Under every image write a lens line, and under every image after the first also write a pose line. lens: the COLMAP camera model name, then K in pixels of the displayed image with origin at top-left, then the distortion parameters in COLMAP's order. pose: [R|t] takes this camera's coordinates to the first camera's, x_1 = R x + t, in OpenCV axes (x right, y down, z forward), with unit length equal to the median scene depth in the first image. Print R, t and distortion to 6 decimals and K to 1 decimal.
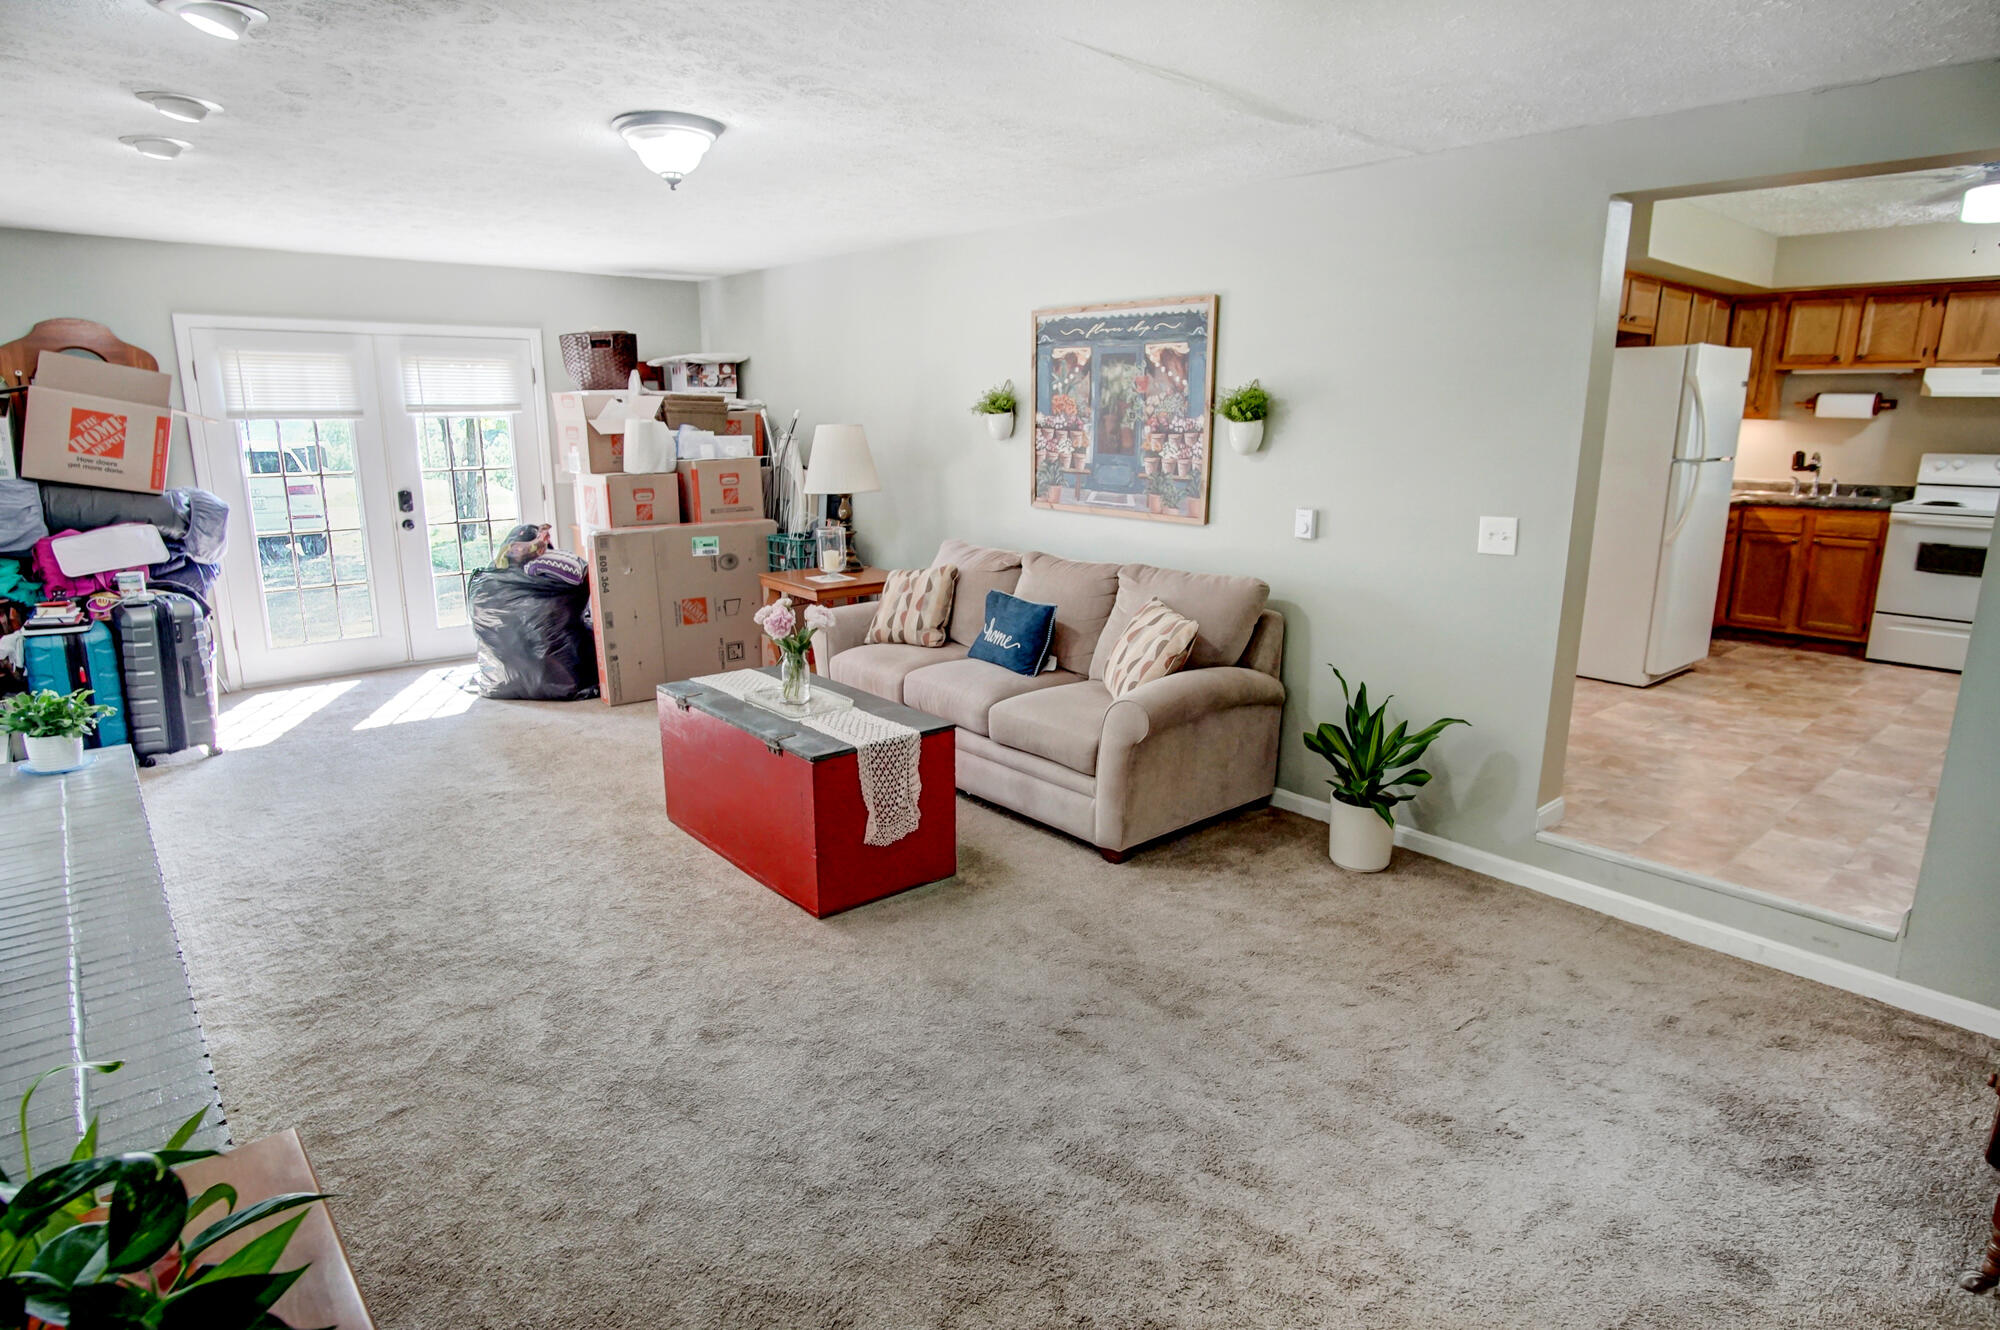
lens RADIAL K [[1080.6, 0, 1004.1], [0, 1080.6, 665.4], [0, 0, 1]] dist [-0.016521, 0.001059]
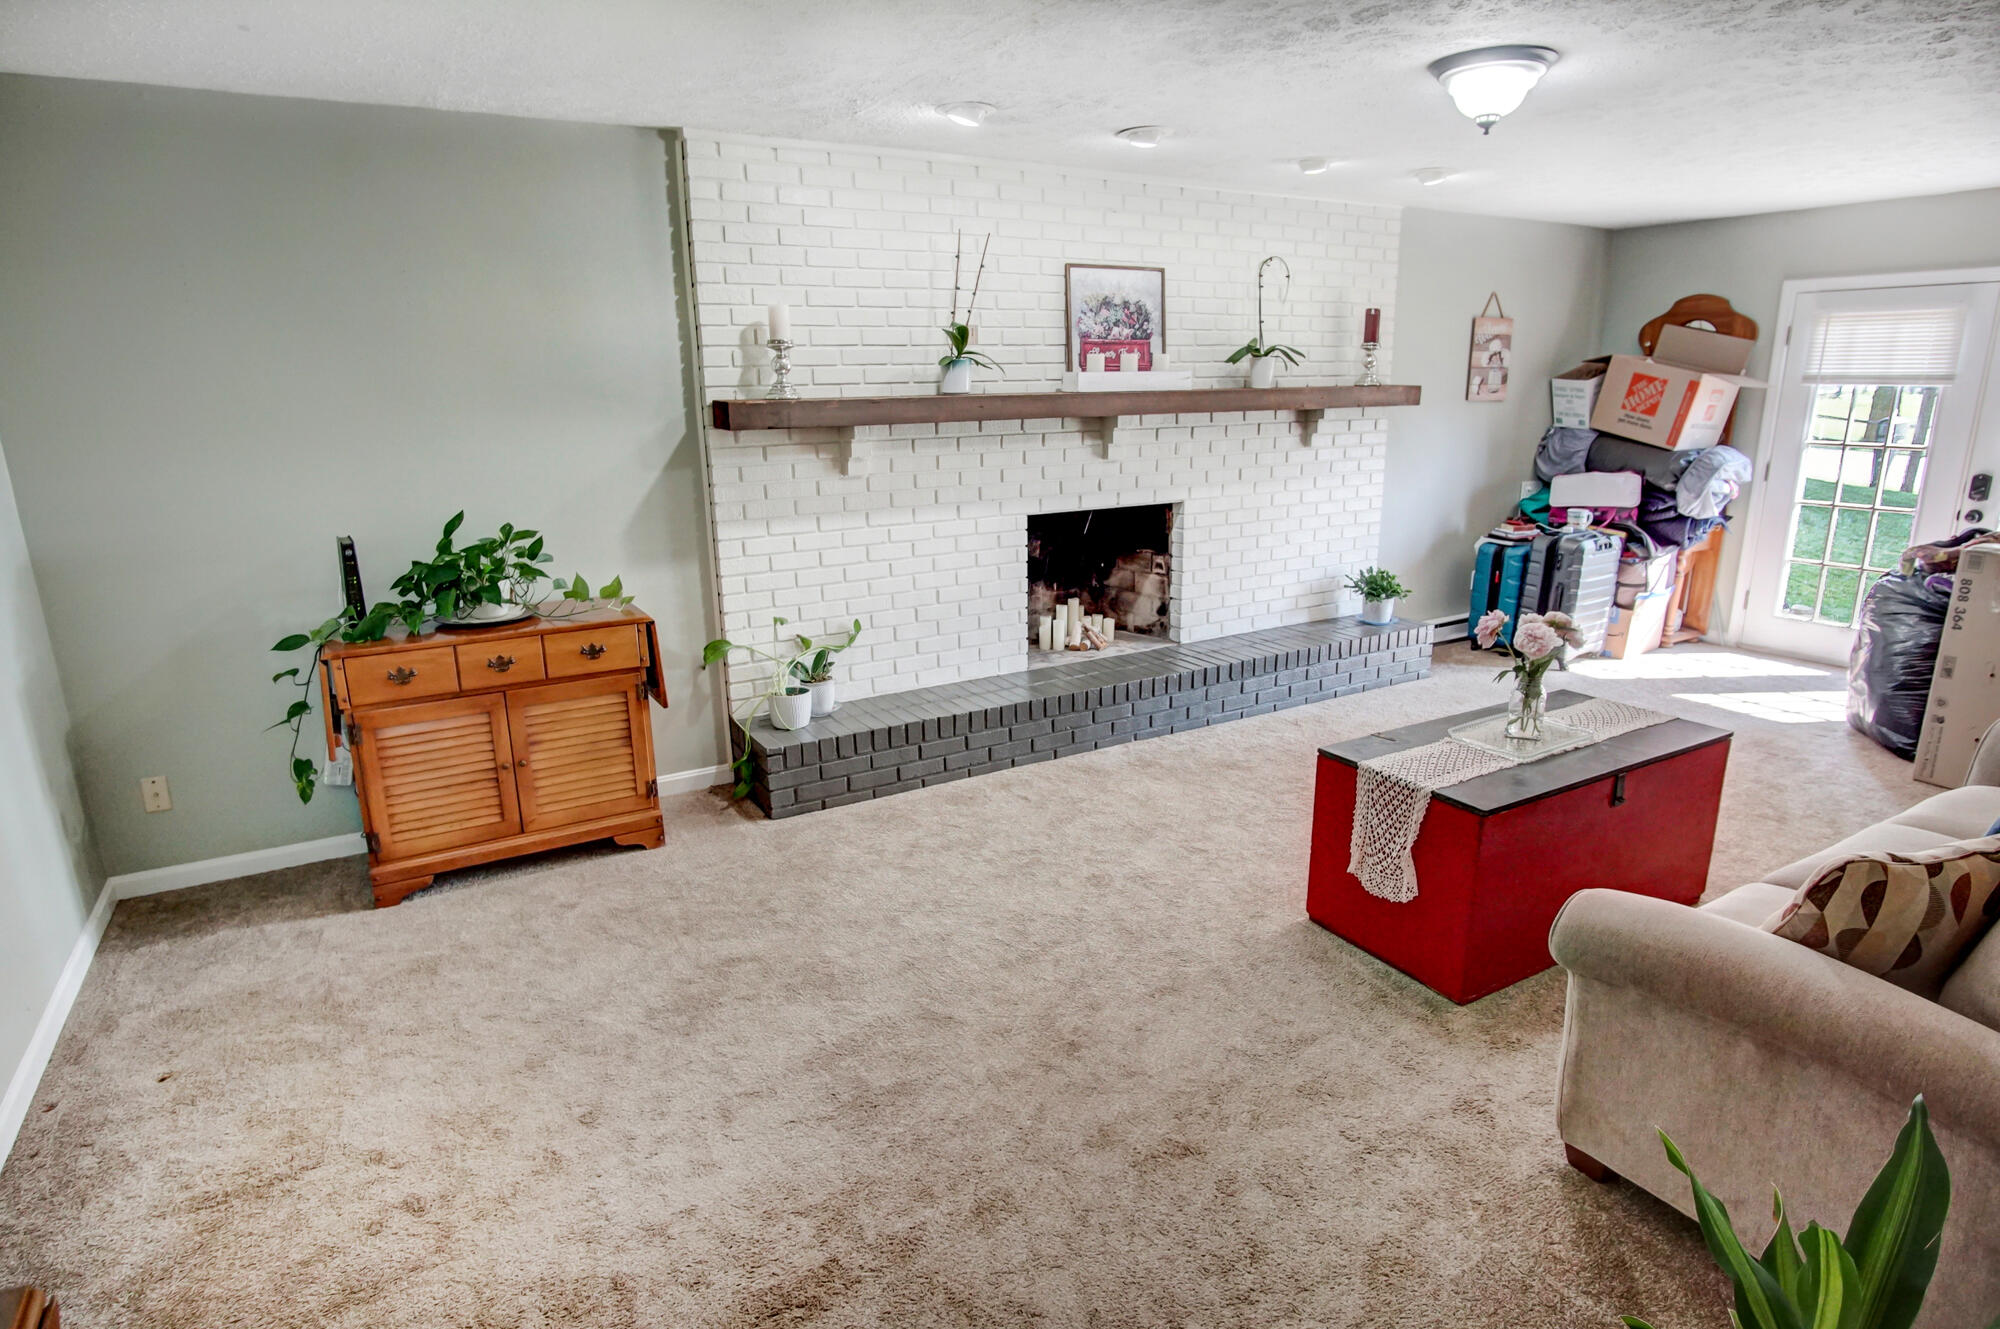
lens RADIAL K [[1080.6, 0, 1004.1], [0, 1080.6, 664.9], [0, 0, 1]] dist [-0.016521, 0.001059]
pose [[-0.179828, 0.250879, -0.951168, 0.534000], [-0.218934, 0.932472, 0.287340, -0.137142], [0.959025, 0.259915, -0.112759, 0.587806]]
